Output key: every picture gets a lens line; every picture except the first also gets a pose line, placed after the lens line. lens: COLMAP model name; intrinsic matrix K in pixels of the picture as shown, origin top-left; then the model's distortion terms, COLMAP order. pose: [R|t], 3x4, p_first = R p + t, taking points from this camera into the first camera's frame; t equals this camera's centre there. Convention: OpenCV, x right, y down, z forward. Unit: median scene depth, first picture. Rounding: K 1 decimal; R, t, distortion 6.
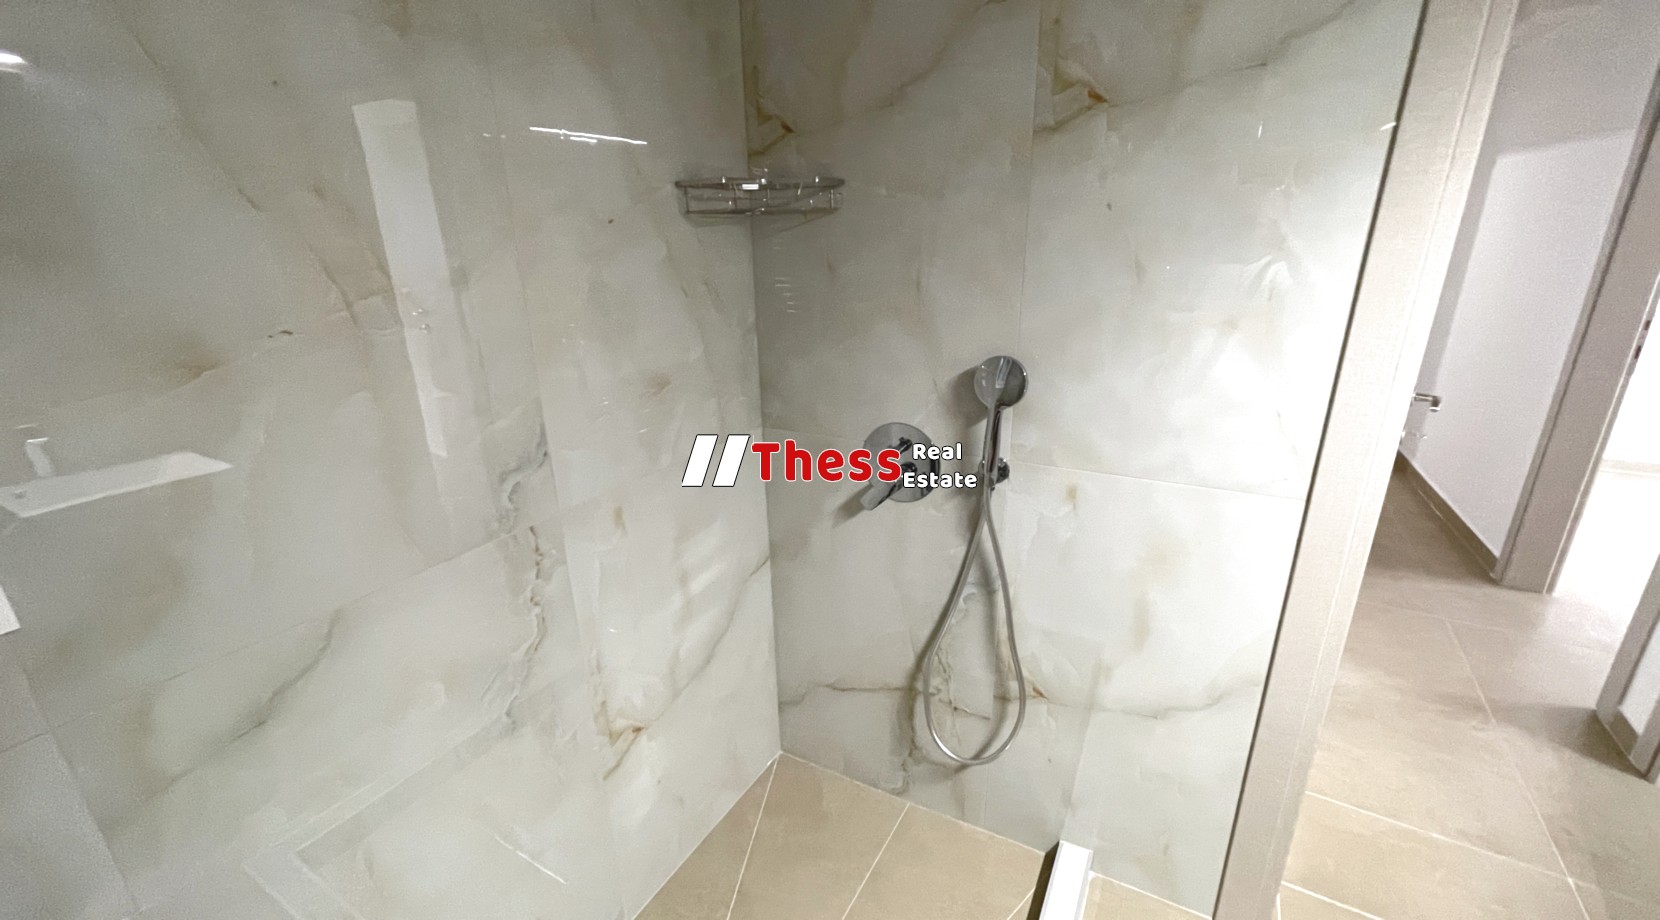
lens RADIAL K [[669.4, 0, 827.2], [0, 669.4, 460.3], [0, 0, 1]] dist [-0.001341, 0.000040]
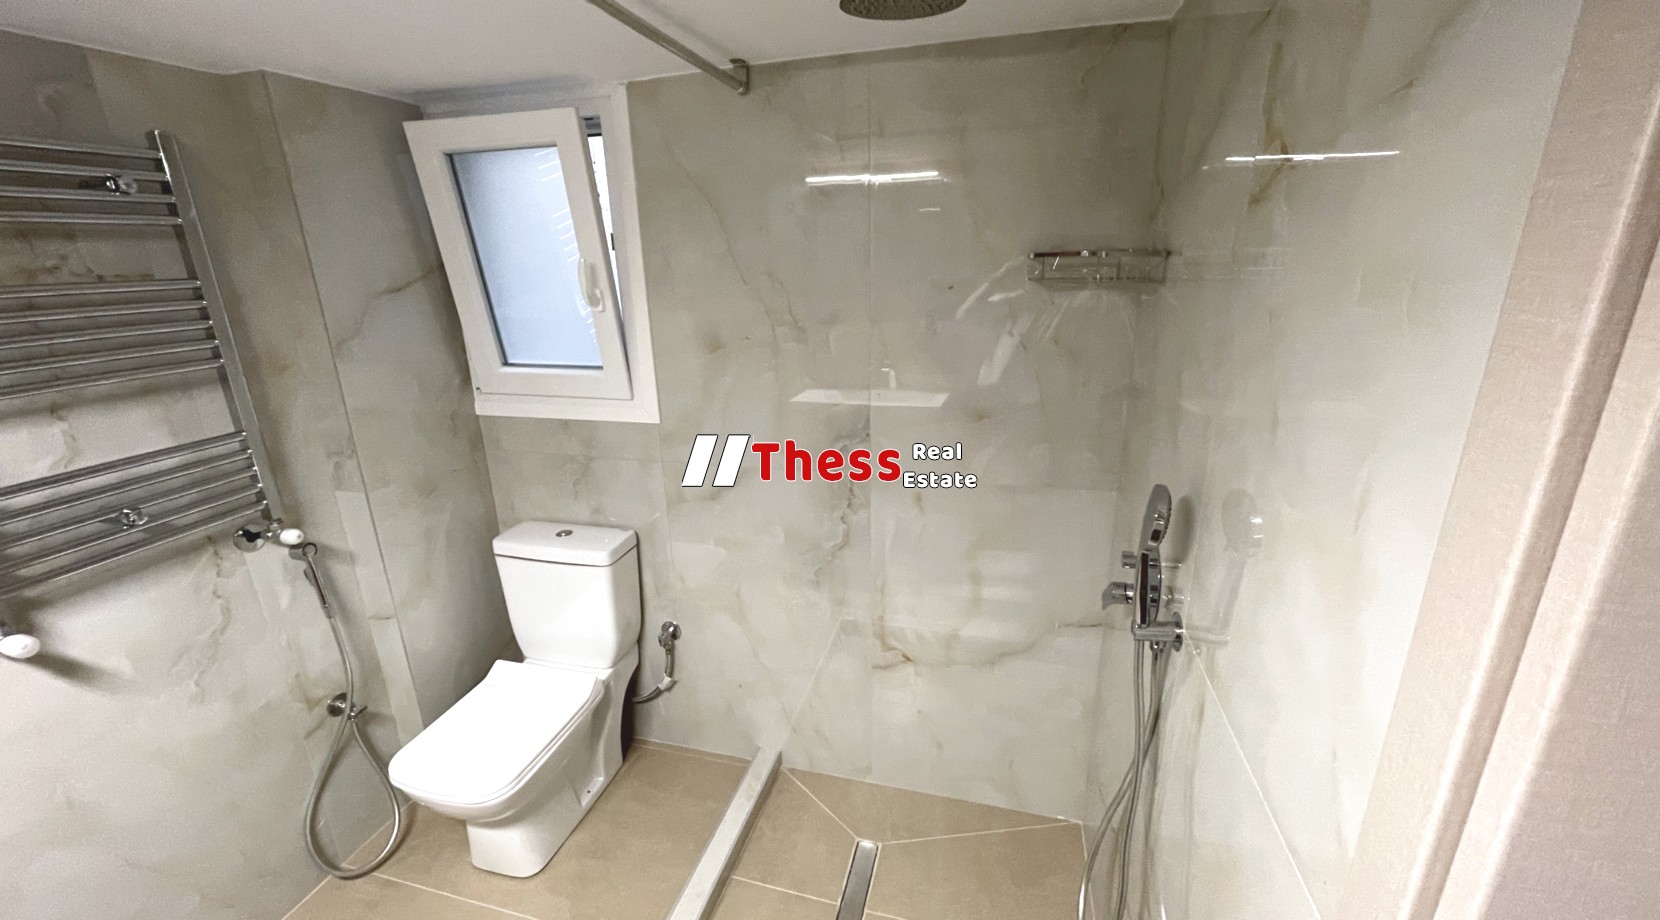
lens RADIAL K [[669.4, 0, 830.5], [0, 669.4, 461.0], [0, 0, 1]] dist [-0.001341, 0.000040]
pose [[0.250625, 0.304361, -0.918995, 0.842535], [-0.296262, 0.927861, 0.226502, -0.234580], [0.921637, 0.215496, 0.322716, 0.369366]]
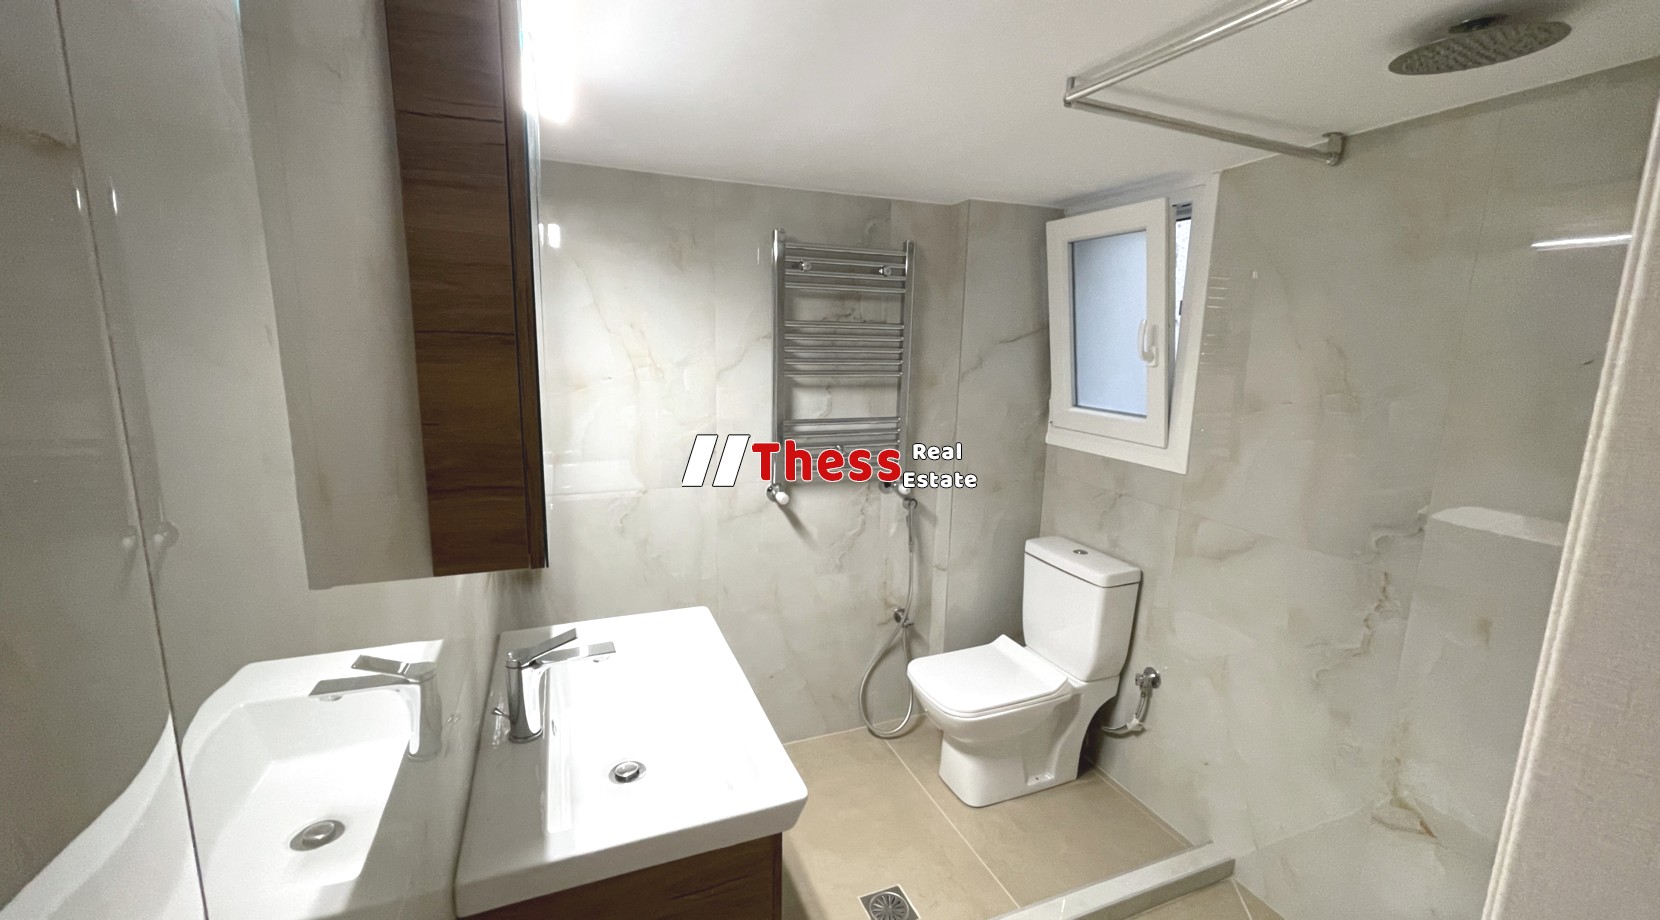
lens RADIAL K [[669.4, 0, 821.9], [0, 669.4, 459.4], [0, 0, 1]] dist [-0.001341, 0.000040]
pose [[-0.625073, 0.150731, -0.765875, 1.083061], [-0.260473, 0.884658, 0.386696, -0.279496], [0.735825, 0.441202, -0.513715, 0.635450]]
